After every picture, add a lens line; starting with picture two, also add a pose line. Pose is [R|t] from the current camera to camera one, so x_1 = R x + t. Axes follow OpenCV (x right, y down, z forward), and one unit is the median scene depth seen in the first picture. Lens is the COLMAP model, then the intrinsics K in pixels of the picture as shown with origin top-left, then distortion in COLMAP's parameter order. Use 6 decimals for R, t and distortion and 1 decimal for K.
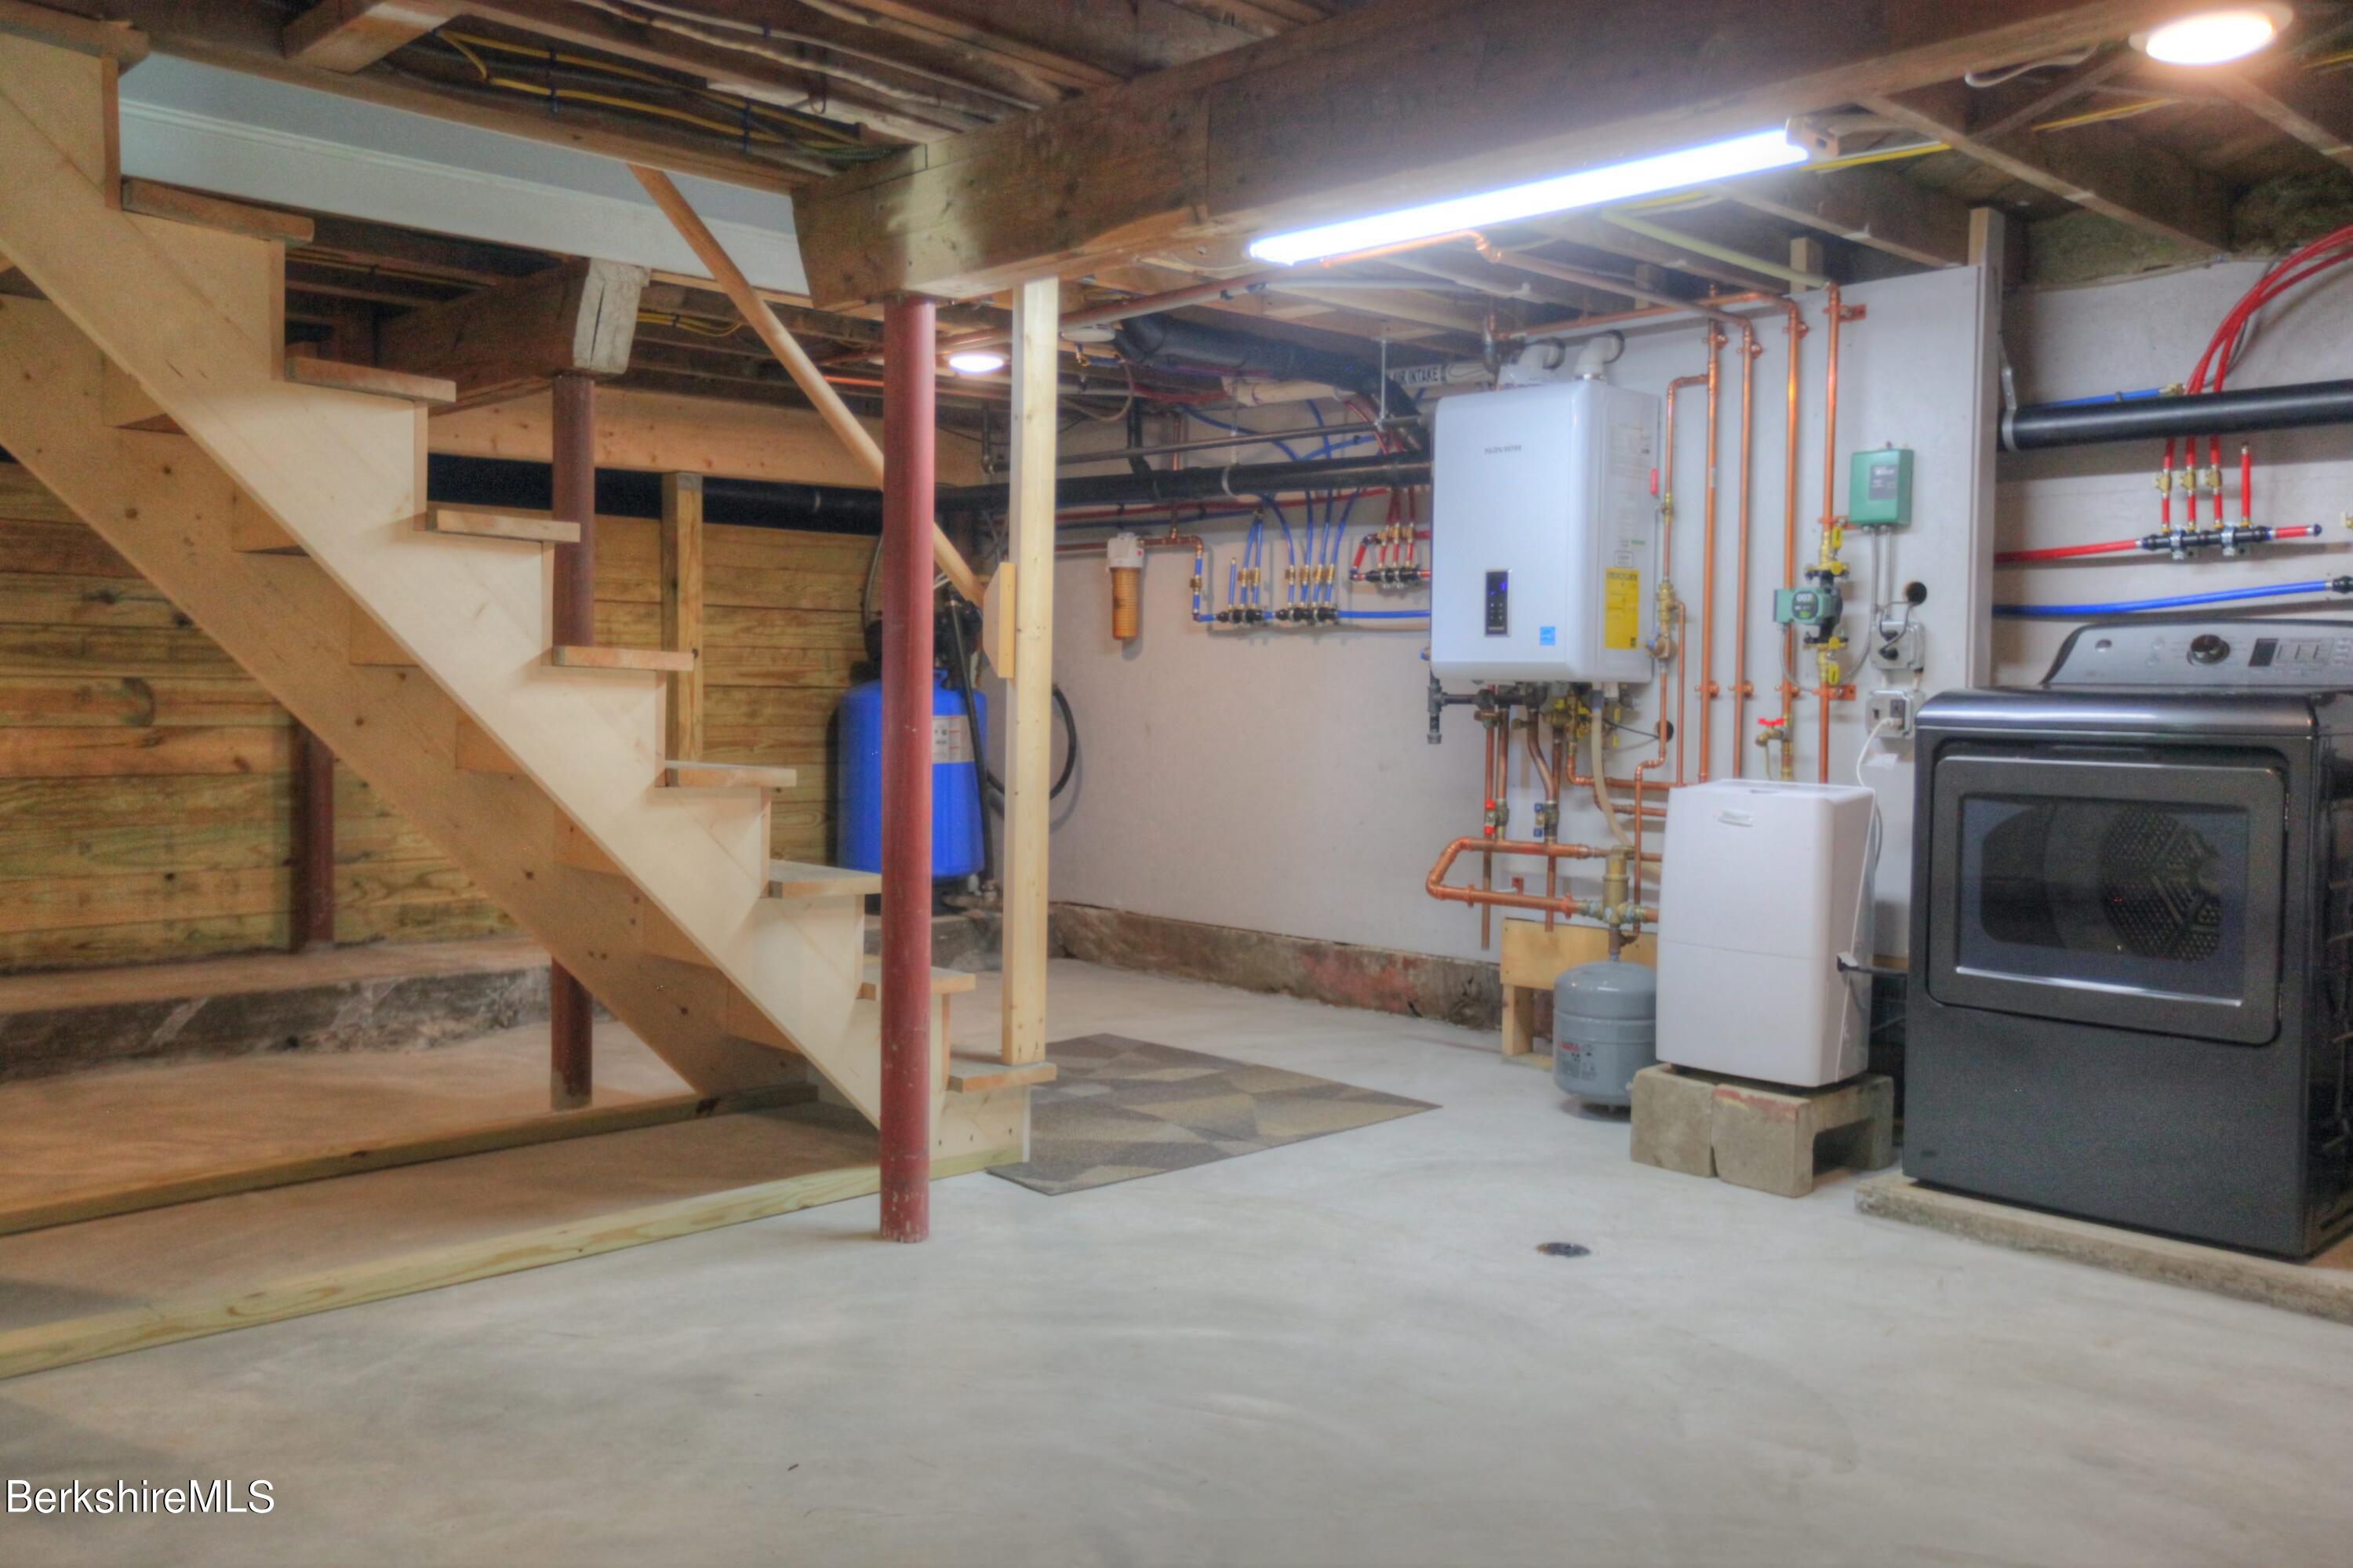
lens RADIAL K [[1994.5, 0, 1179.0], [0, 1994.5, 776.4], [0, 0, 1]] dist [0.007018, 0.009338]
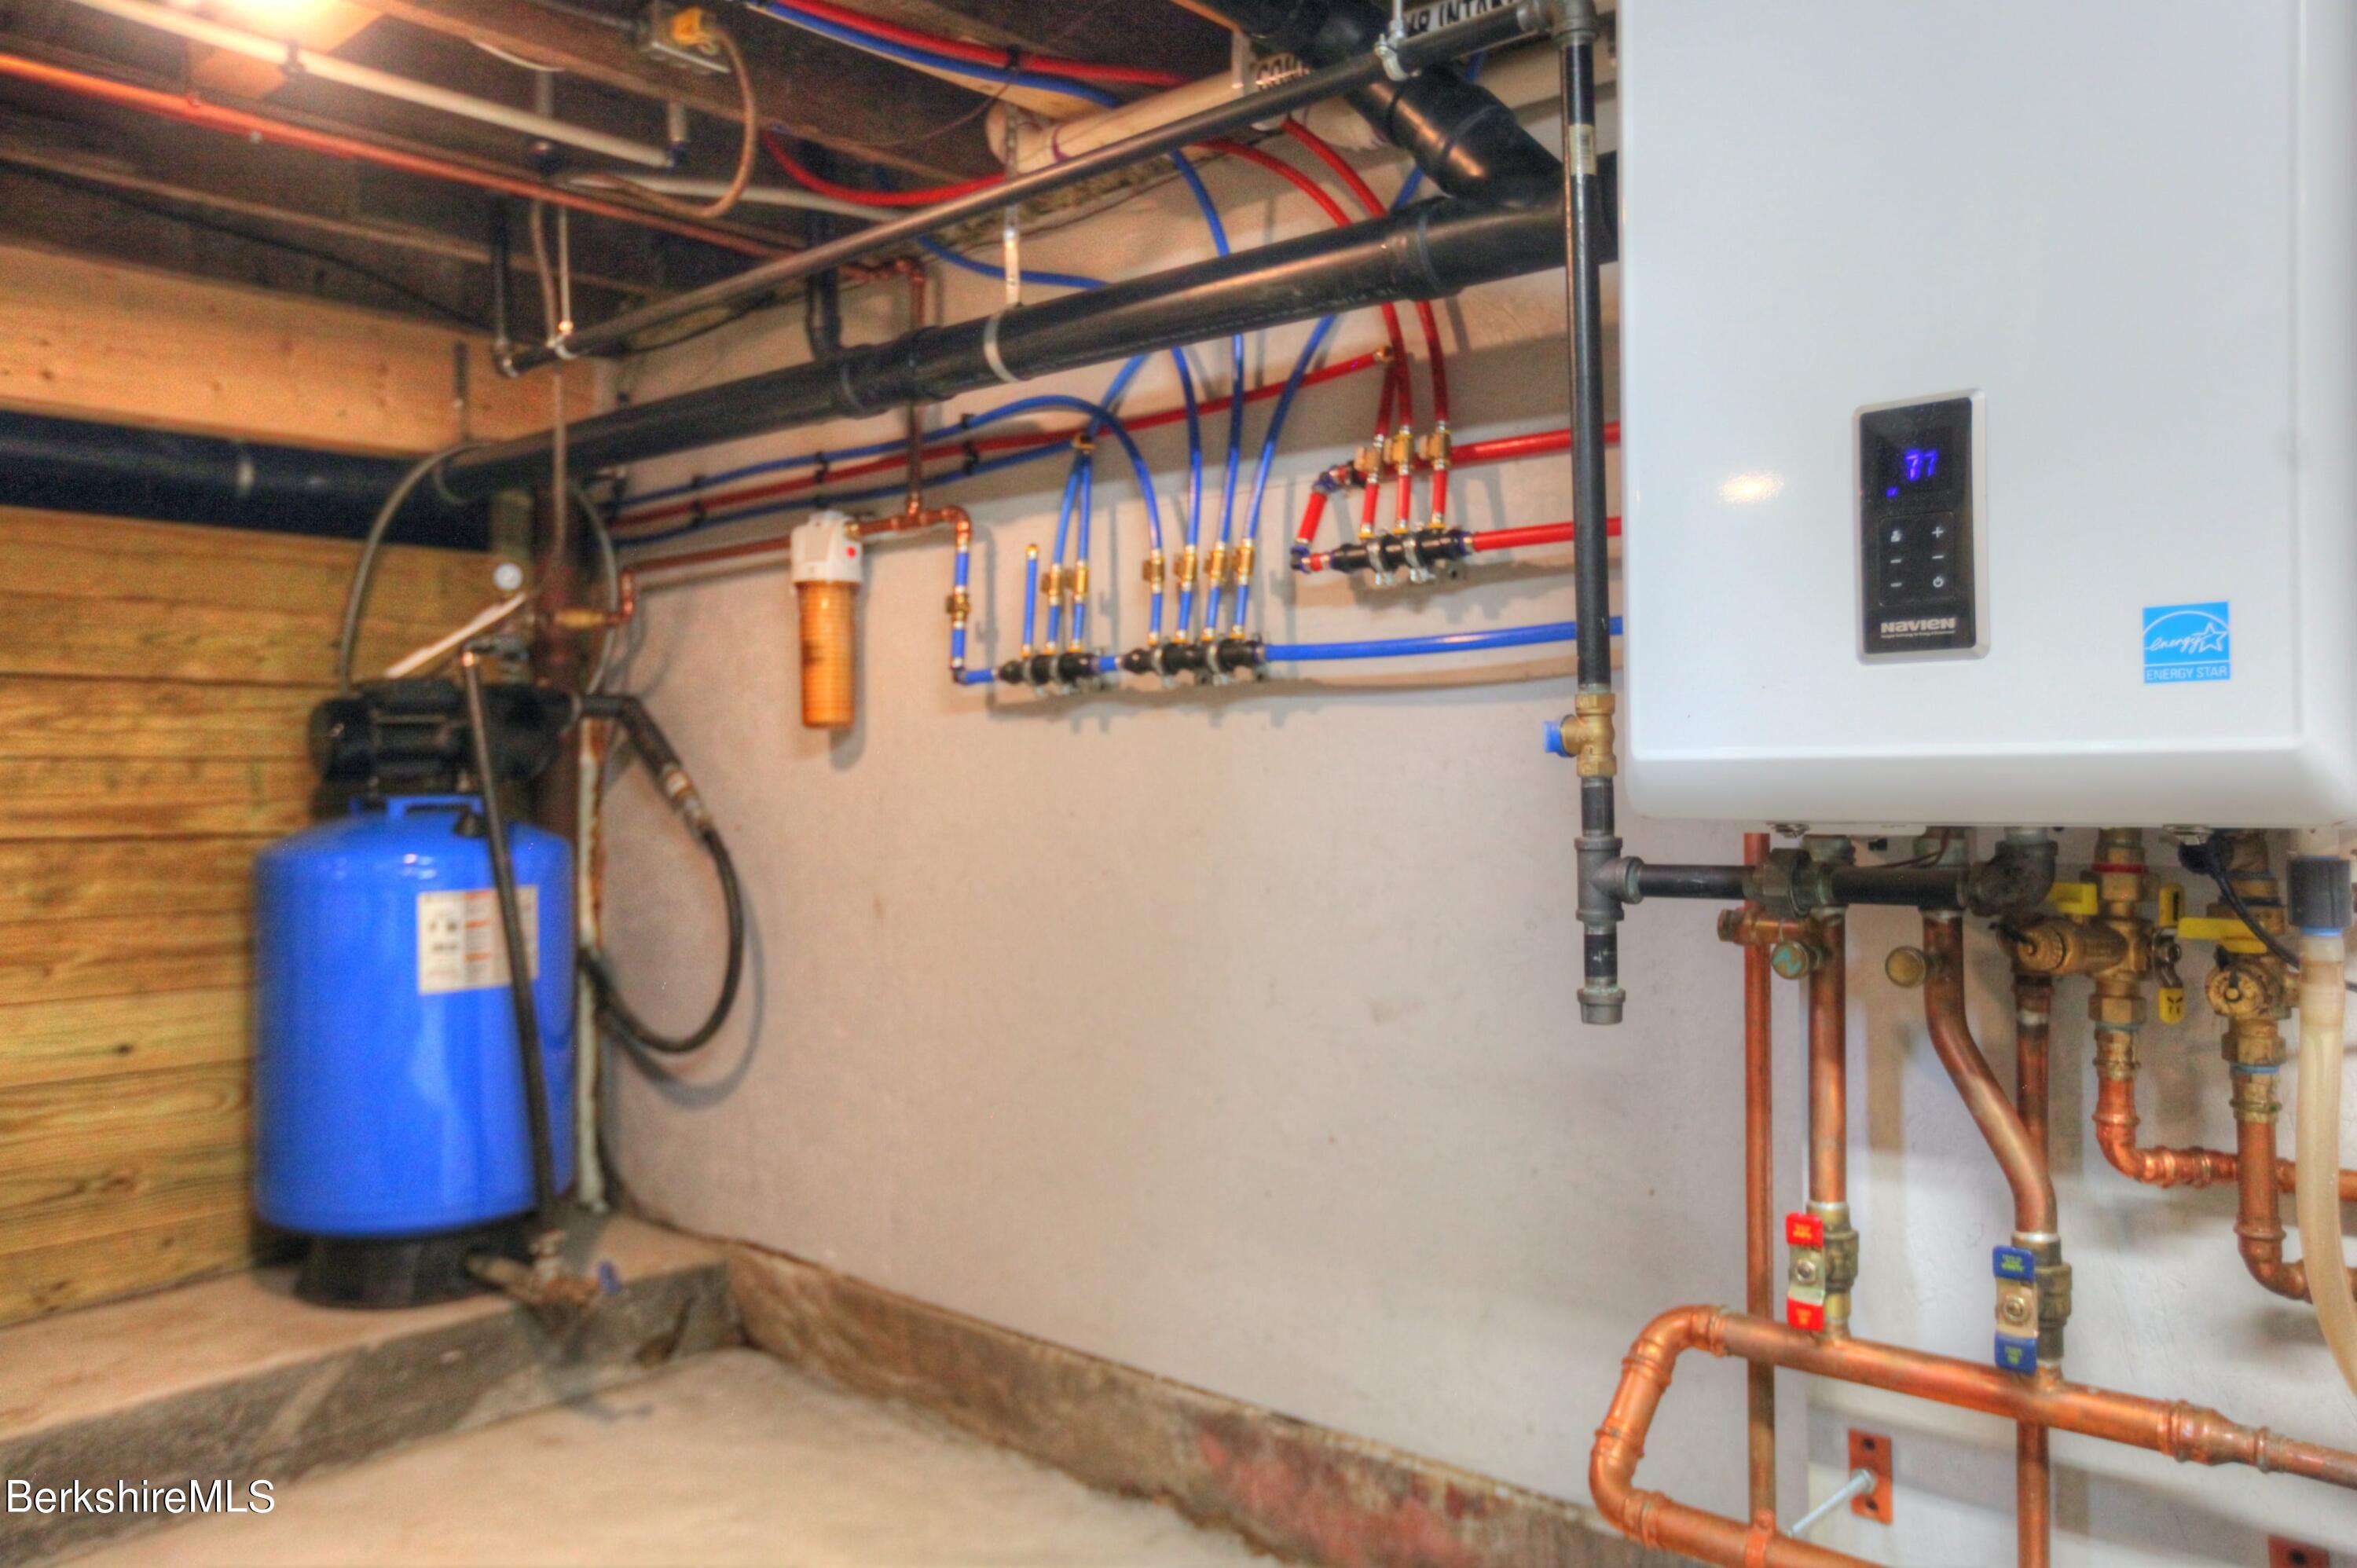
lens RADIAL K [[1873.1, 0, 1174.2], [0, 1873.1, 784.0], [0, 0, 1]] dist [0.015803, 0.033483]
pose [[0.998671, -0.020911, 0.047112, 0.038416], [0.023097, 0.998659, -0.046339, -0.033249], [-0.046080, 0.047366, 0.997814, 0.566547]]
